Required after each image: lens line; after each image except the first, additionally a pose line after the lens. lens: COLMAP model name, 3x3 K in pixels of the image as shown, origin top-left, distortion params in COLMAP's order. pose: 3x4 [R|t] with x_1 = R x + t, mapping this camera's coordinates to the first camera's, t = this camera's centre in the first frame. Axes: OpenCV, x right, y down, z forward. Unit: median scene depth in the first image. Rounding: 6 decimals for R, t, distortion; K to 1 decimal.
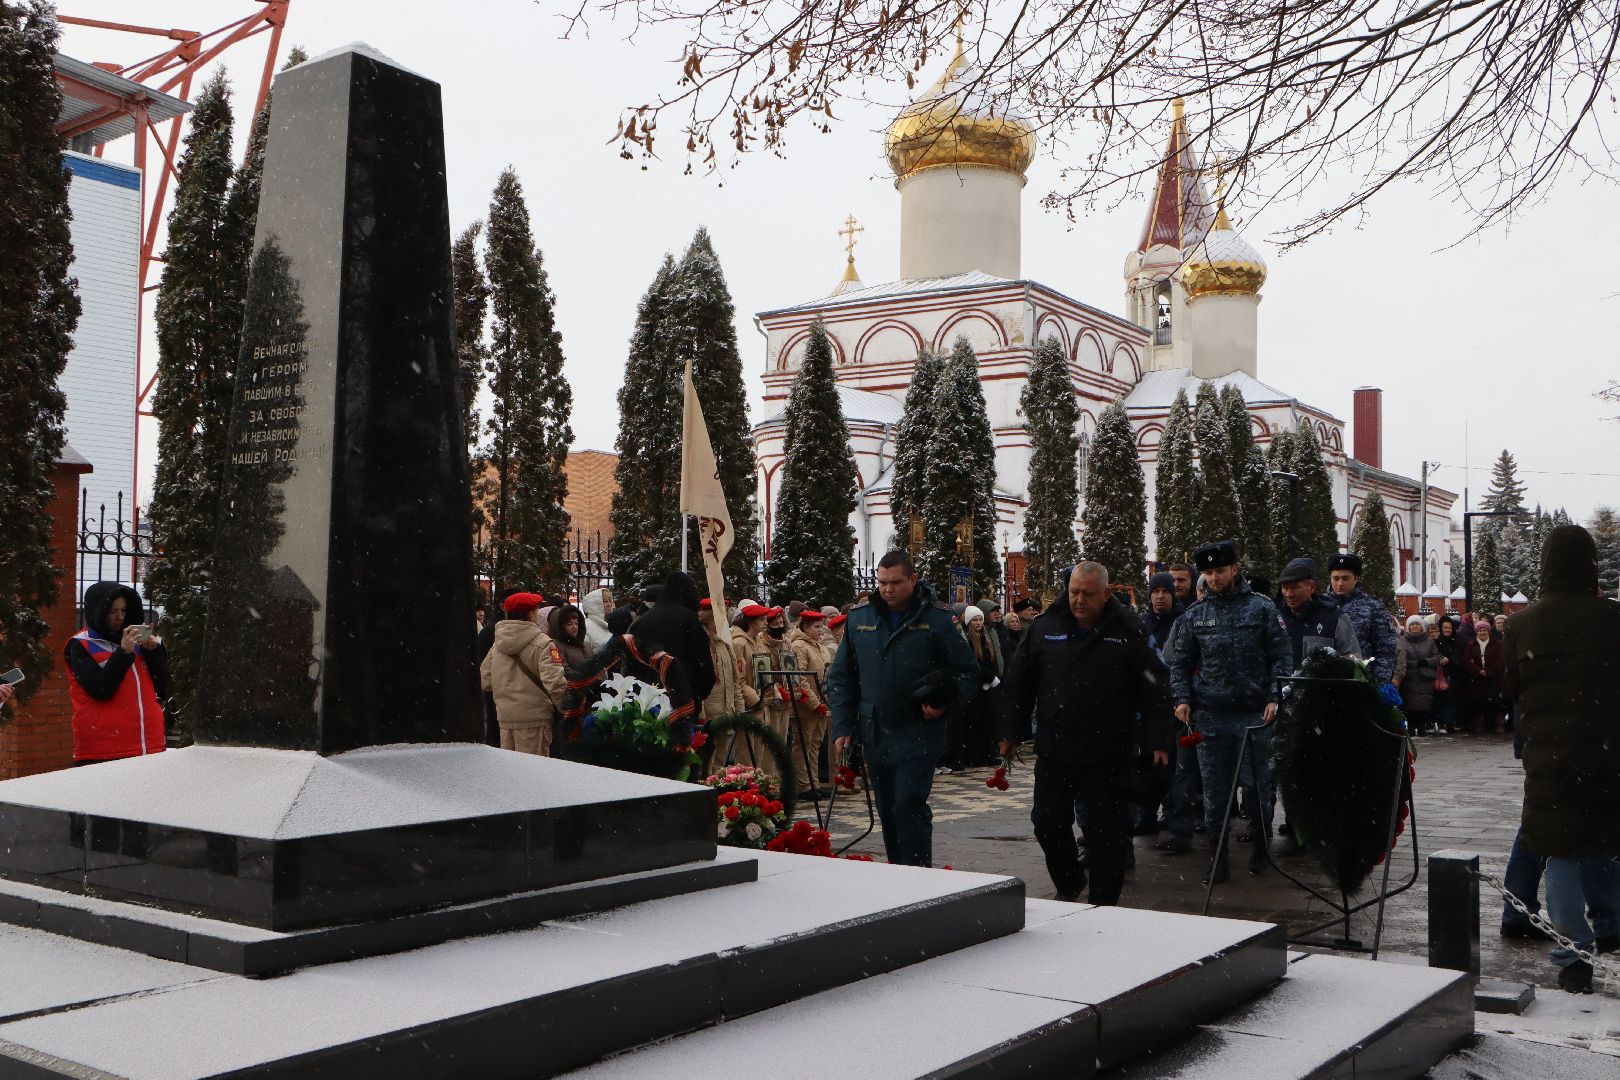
lens RADIAL K [[1602.1, 0, 811.9], [0, 1602.1, 545.3], [0, 0, 1]] dist [-0.024036, 0.000000]
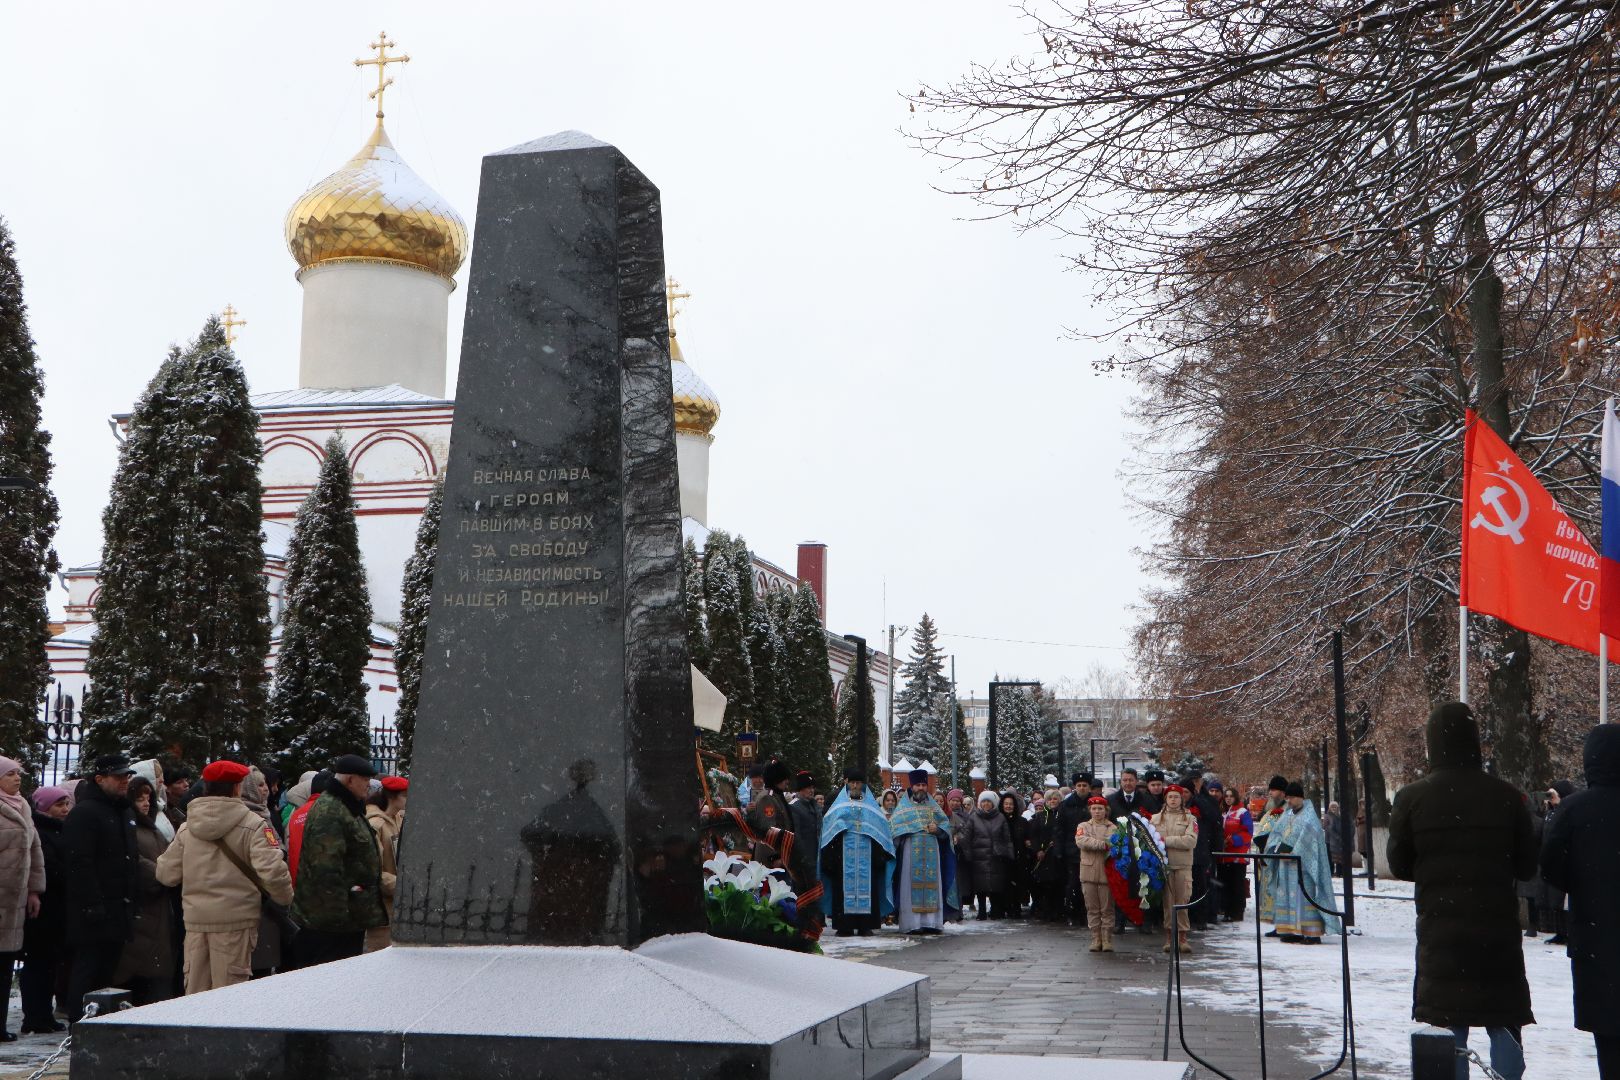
lens RADIAL K [[1863.7, 0, 774.5], [0, 1863.7, 579.8], [0, 0, 1]] dist [0.106268, 0.000000]
pose [[0.937641, 0.040479, 0.345239, -0.118557], [-0.016658, 0.997288, -0.071689, 0.000745], [-0.347205, 0.061467, 0.935773, 0.003056]]
